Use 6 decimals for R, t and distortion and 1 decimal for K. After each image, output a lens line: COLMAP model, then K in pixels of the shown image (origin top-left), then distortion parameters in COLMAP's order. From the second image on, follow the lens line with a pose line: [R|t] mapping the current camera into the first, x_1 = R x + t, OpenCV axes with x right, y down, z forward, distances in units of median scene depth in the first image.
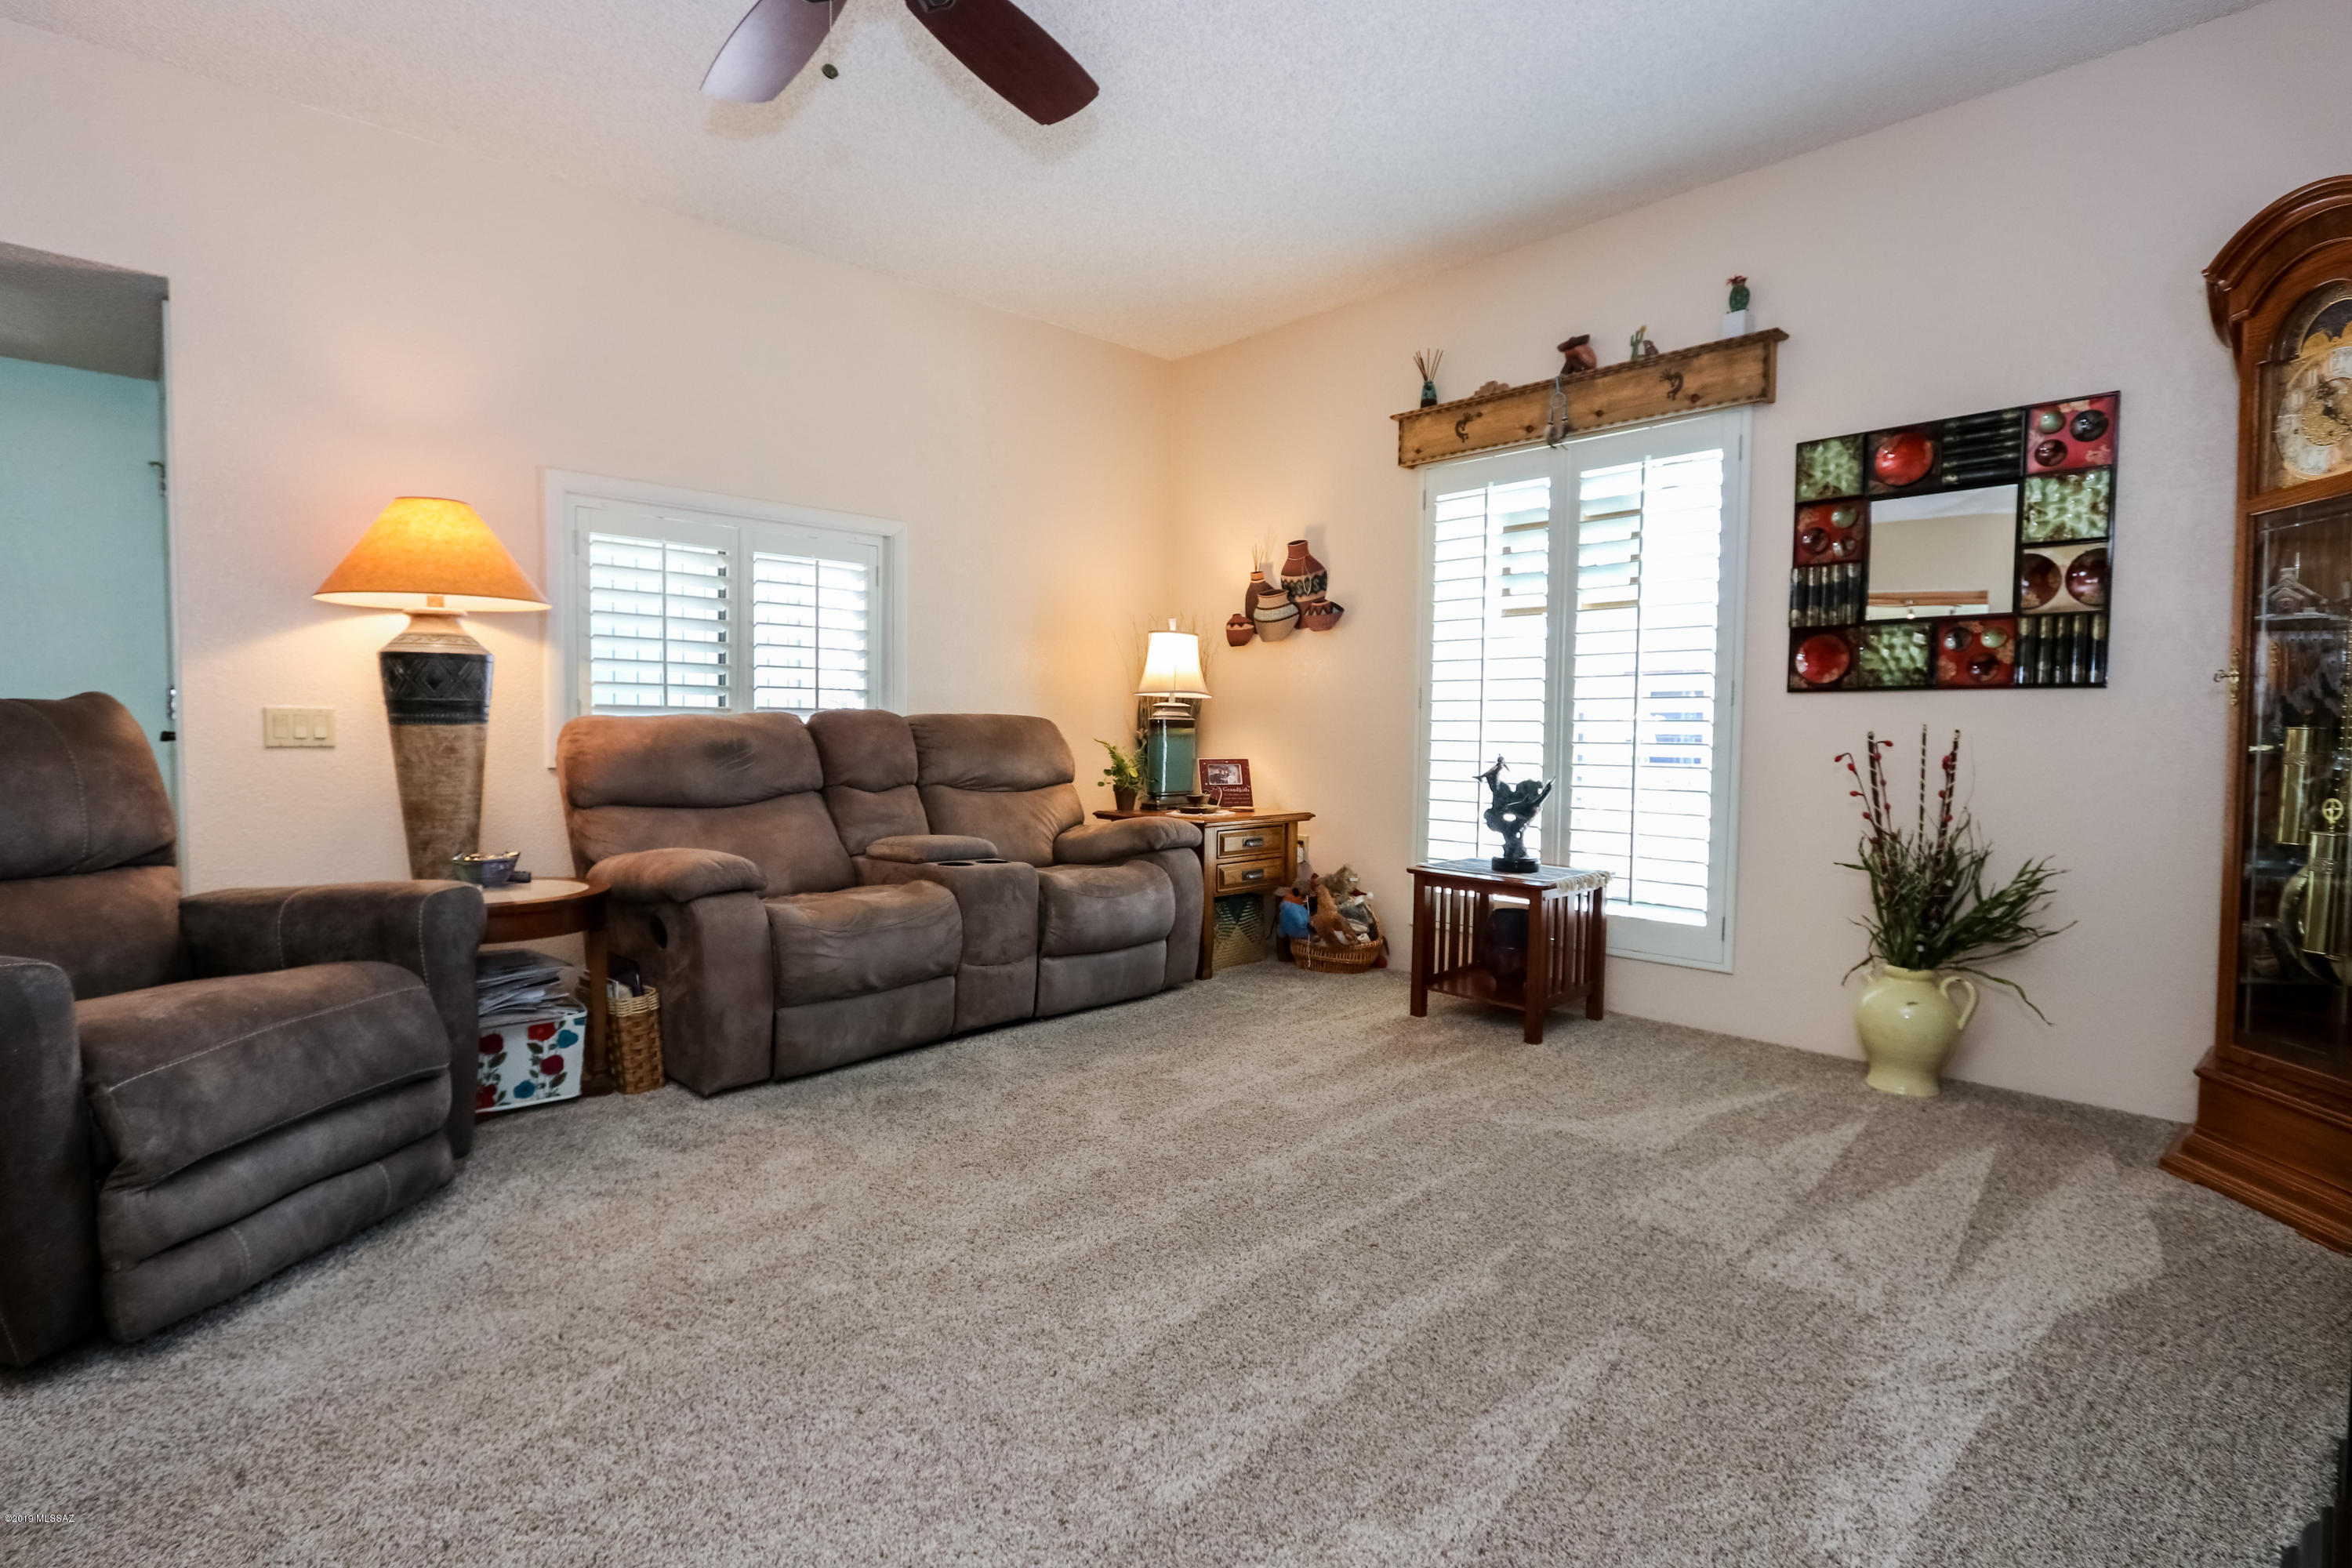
lens RADIAL K [[1106.9, 0, 1142.8], [0, 1106.9, 792.5], [0, 0, 1]] dist [-0.018325, 0.001254]
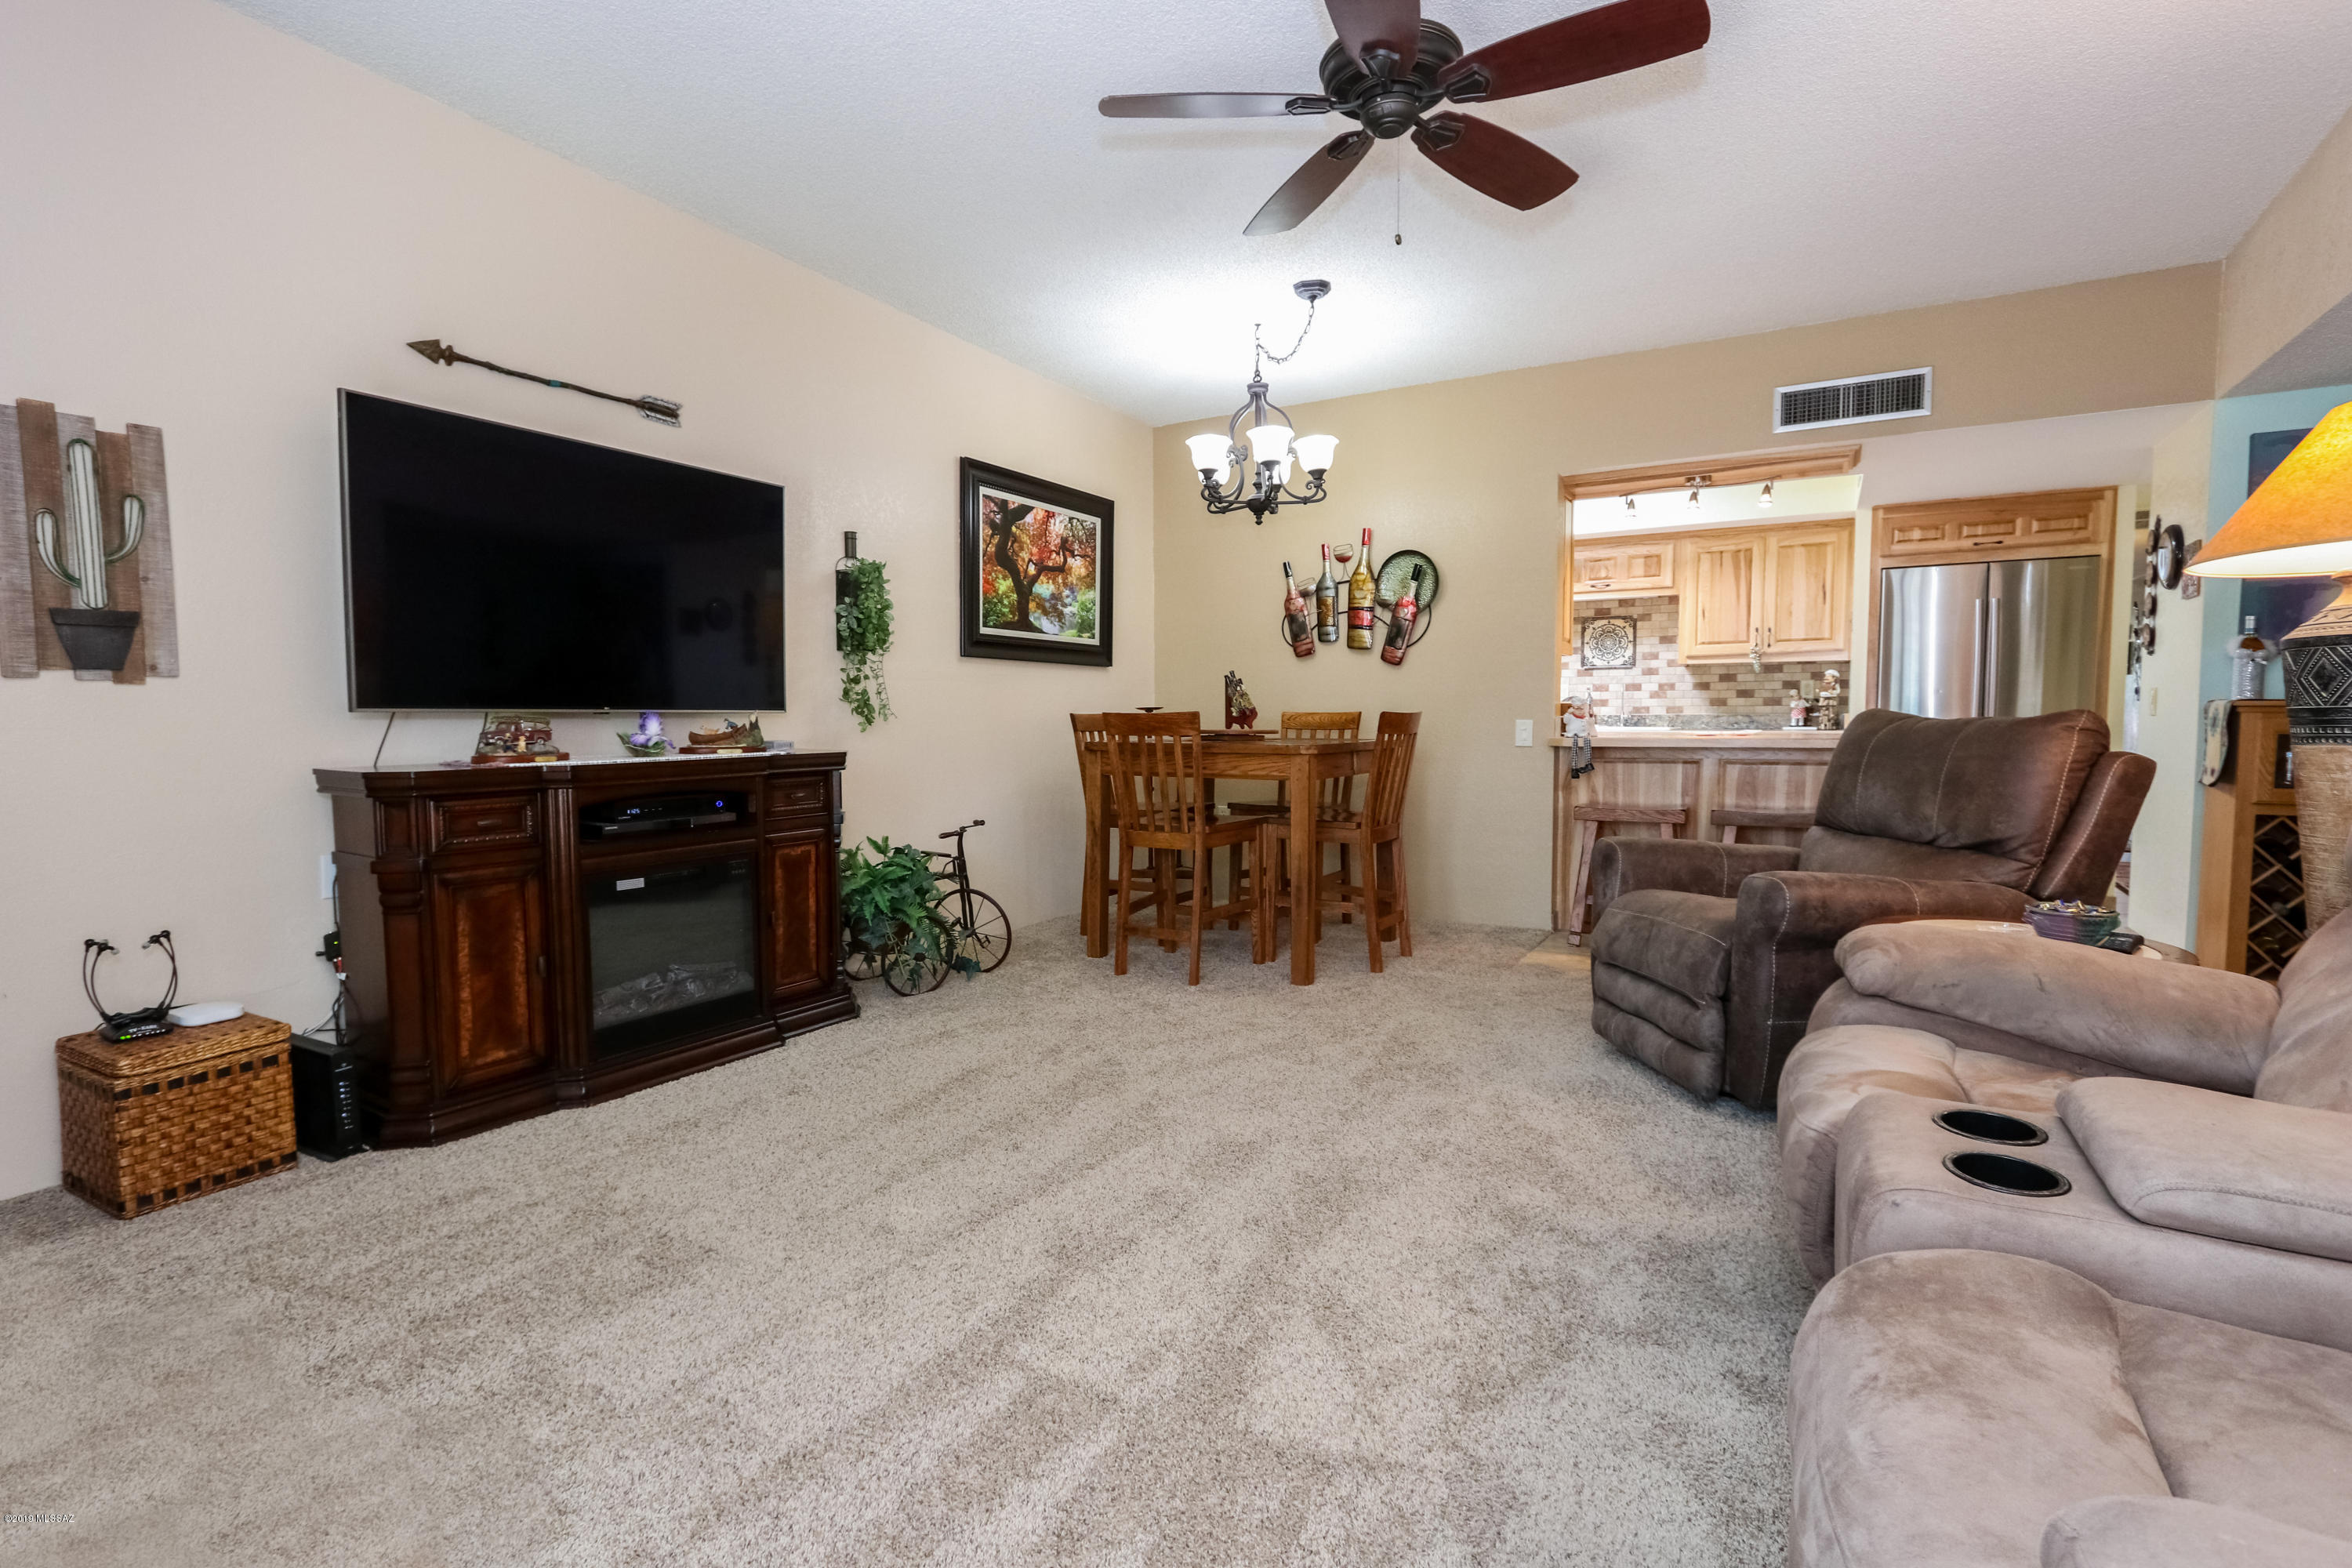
lens RADIAL K [[1106.9, 0, 1142.8], [0, 1106.9, 792.5], [0, 0, 1]] dist [-0.018325, 0.001254]
pose [[-0.963110, 0.014396, -0.268724, 0.200326], [-0.019960, 0.991996, 0.124680, -0.083755], [0.268369, 0.125444, -0.955114, 1.207329]]
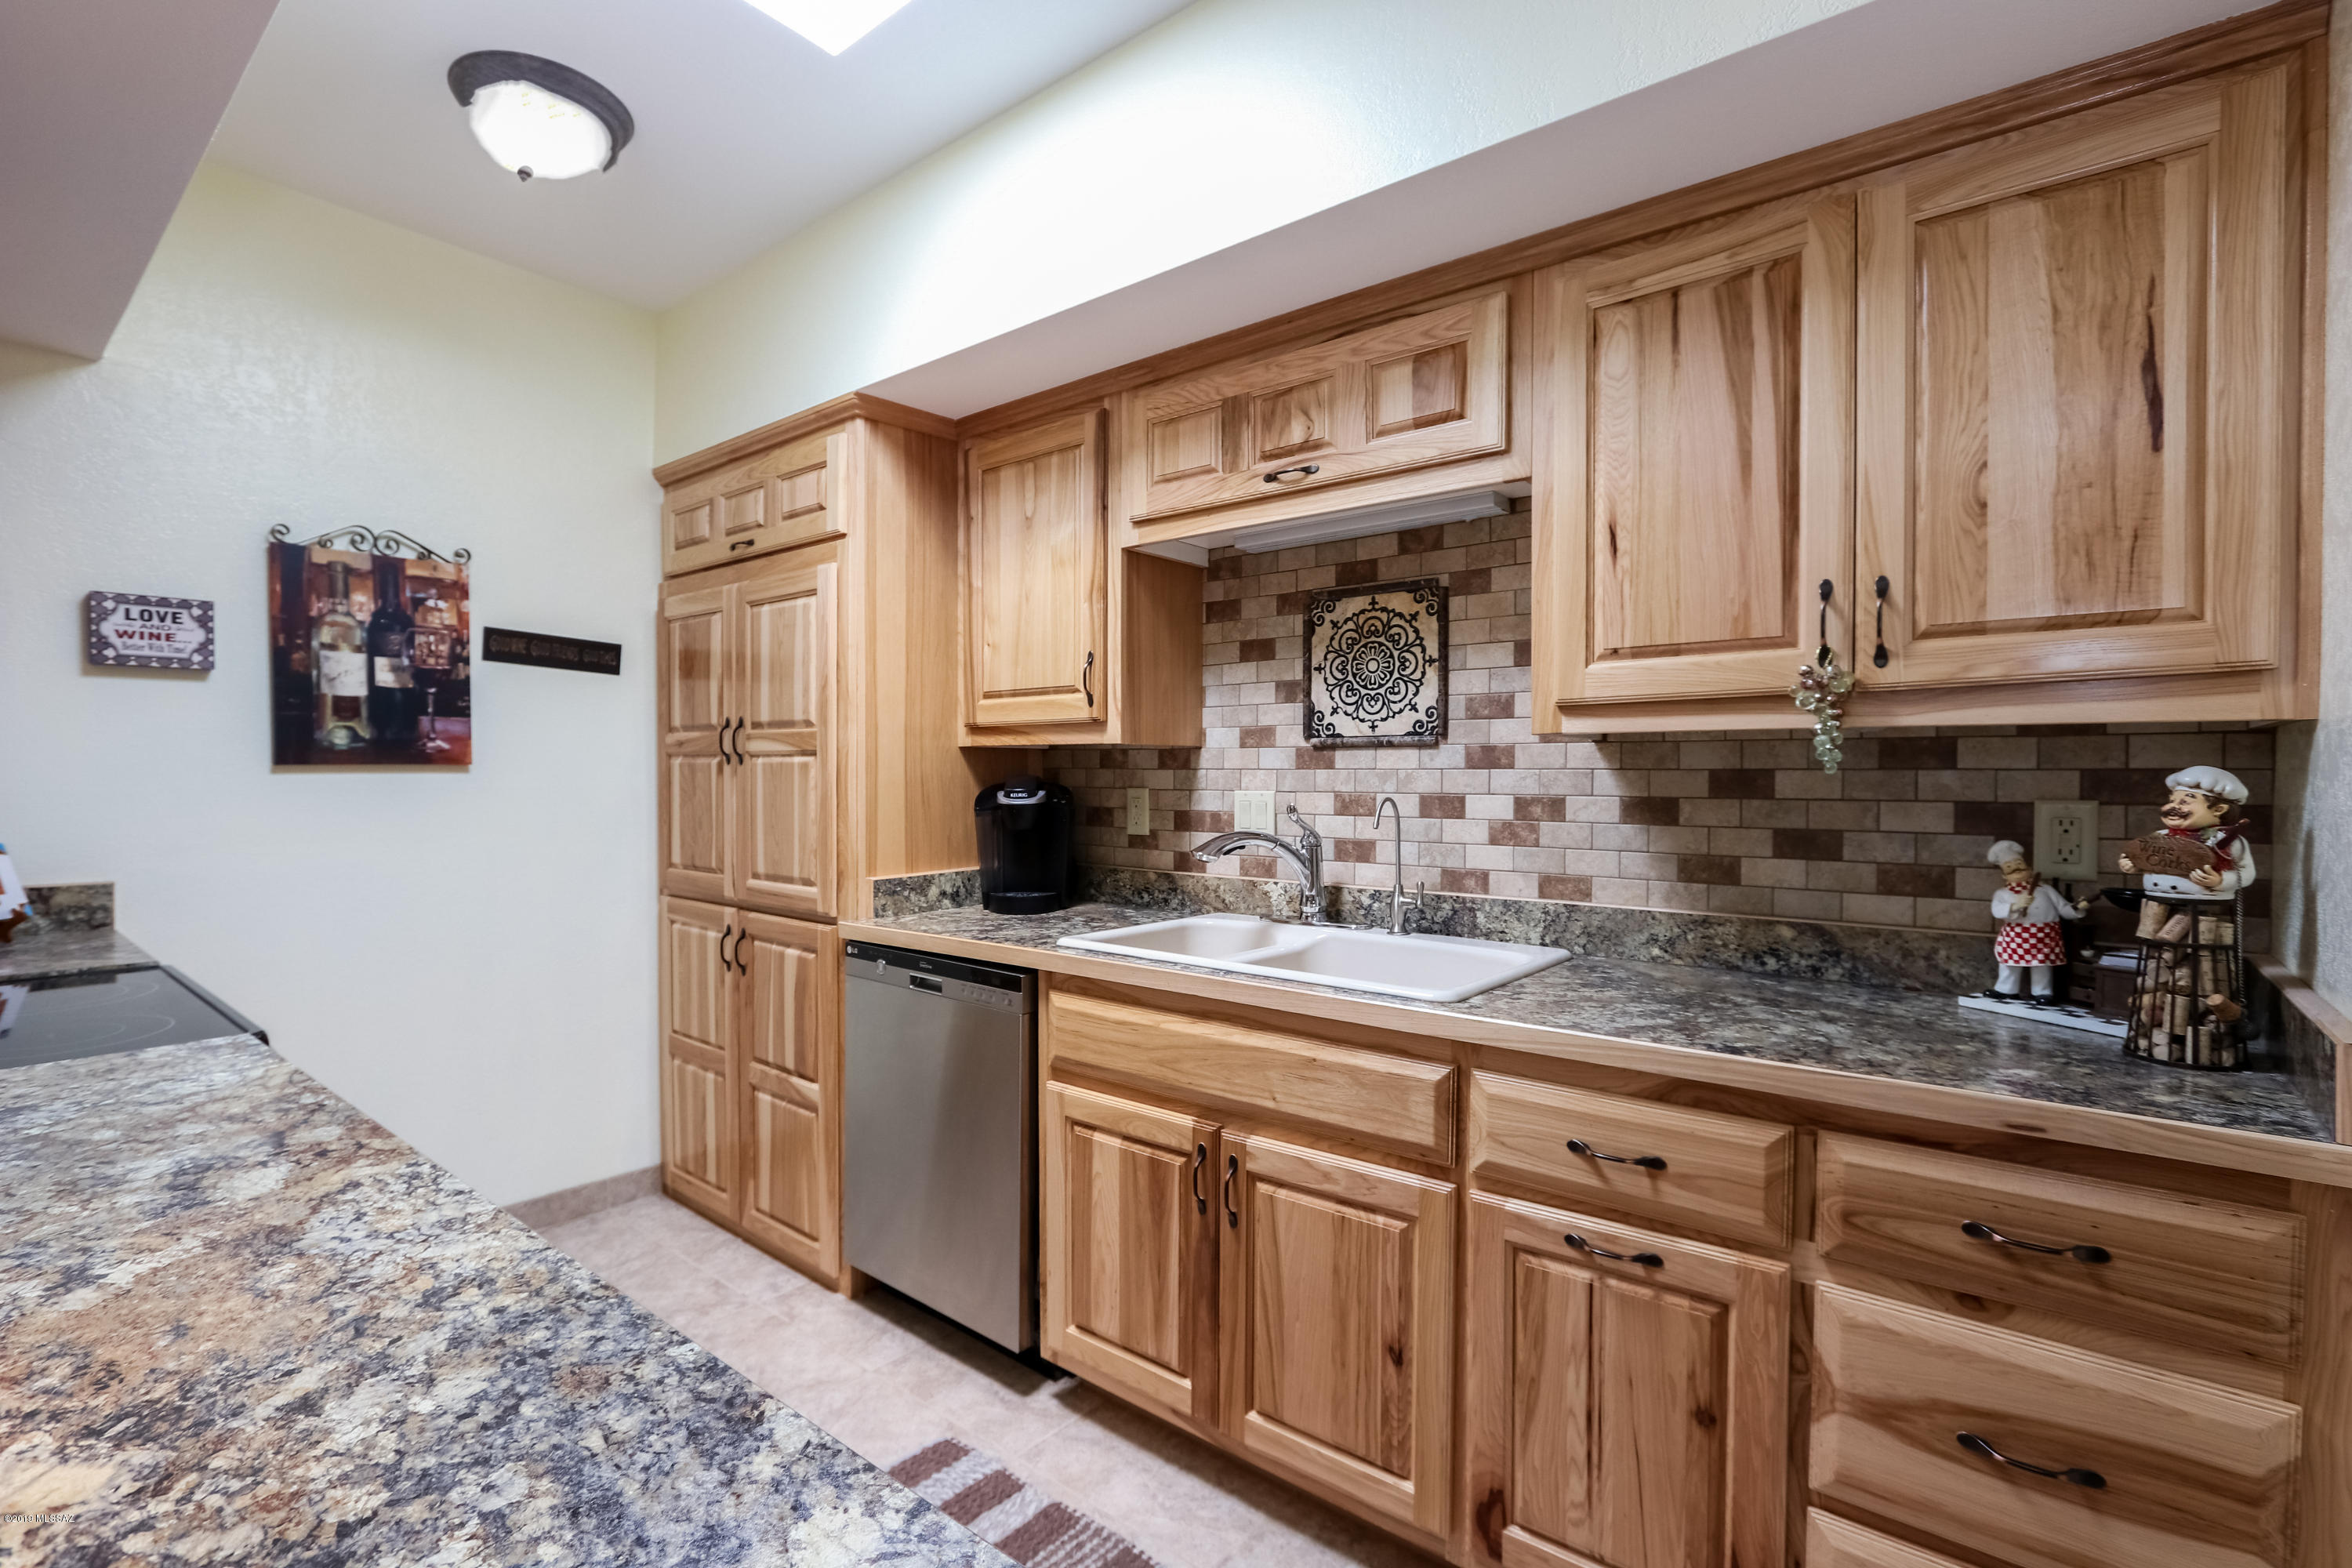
lens RADIAL K [[1086.9, 0, 1144.9], [0, 1086.9, 794.2], [0, 0, 1]] dist [-0.017045, 0.000961]
pose [[-0.992680, -0.011548, -0.120224, -0.976256], [-0.020861, 0.996851, 0.076498, -0.091841], [0.118962, 0.078446, -0.989795, 0.080398]]
